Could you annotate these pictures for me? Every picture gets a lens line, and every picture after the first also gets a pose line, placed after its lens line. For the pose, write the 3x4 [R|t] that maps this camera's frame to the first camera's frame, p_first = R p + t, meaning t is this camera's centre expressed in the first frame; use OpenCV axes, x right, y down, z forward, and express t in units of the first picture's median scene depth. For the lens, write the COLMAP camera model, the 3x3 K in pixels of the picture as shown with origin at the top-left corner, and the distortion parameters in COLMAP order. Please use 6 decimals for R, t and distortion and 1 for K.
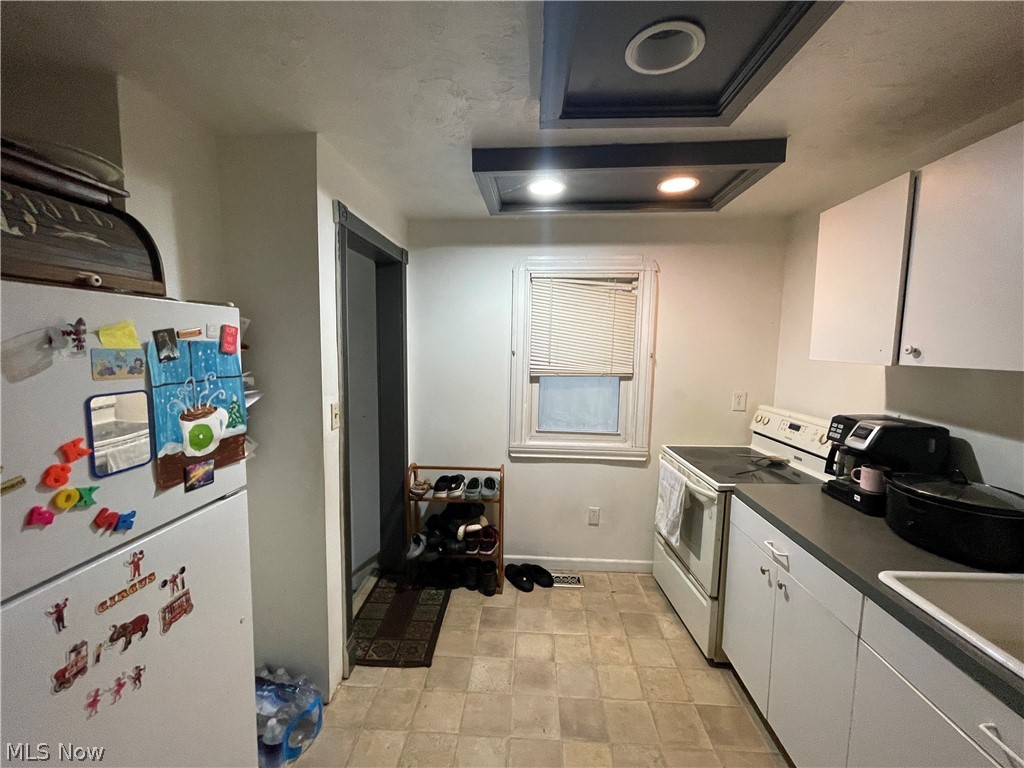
lens RADIAL K [[416.9, 0, 503.9], [0, 416.9, 384.4], [0, 0, 1]] dist [-0.002370, 0.000912]
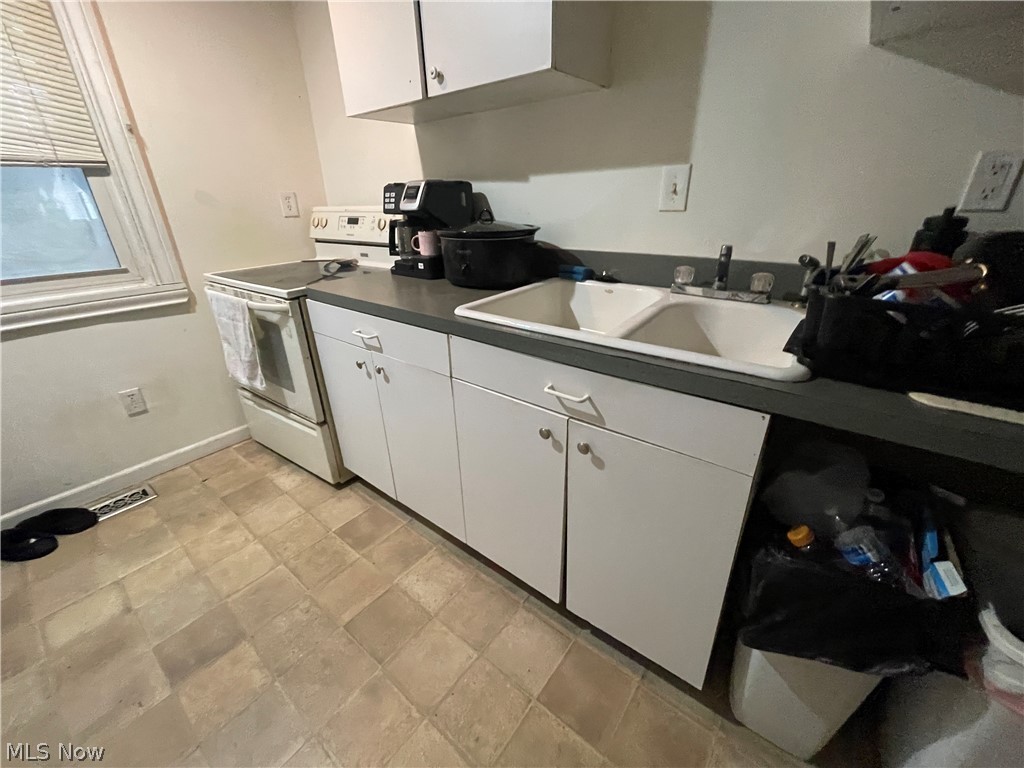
lens RADIAL K [[416.9, 0, 513.9], [0, 416.9, 387.8], [0, 0, 1]] dist [-0.002370, 0.000912]
pose [[0.565966, -0.360839, 0.741267, 0.103006], [0.105559, 0.923445, 0.368925, 0.156498], [-0.817643, -0.130552, 0.560729, 0.174743]]
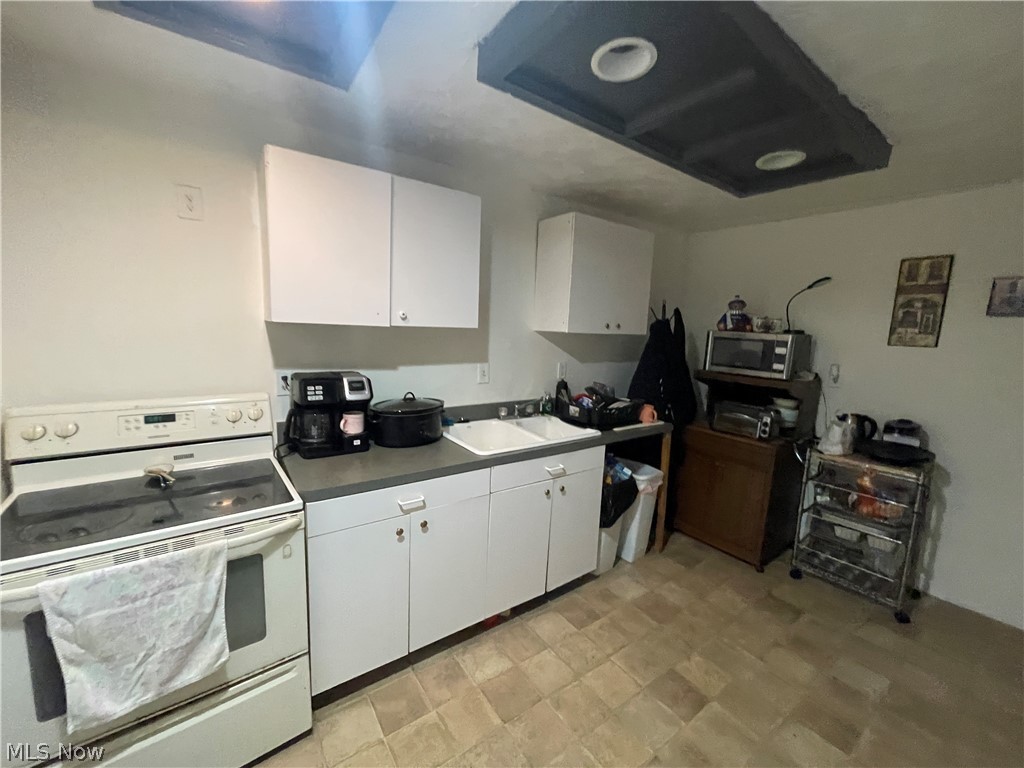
lens RADIAL K [[416.9, 0, 502.0], [0, 416.9, 385.0], [0, 0, 1]] dist [-0.002370, 0.000912]
pose [[-0.629029, -0.141559, 0.764384, -0.212544], [0.034577, 0.977213, 0.209428, -0.088675], [-0.776612, 0.158166, -0.609801, 1.084817]]
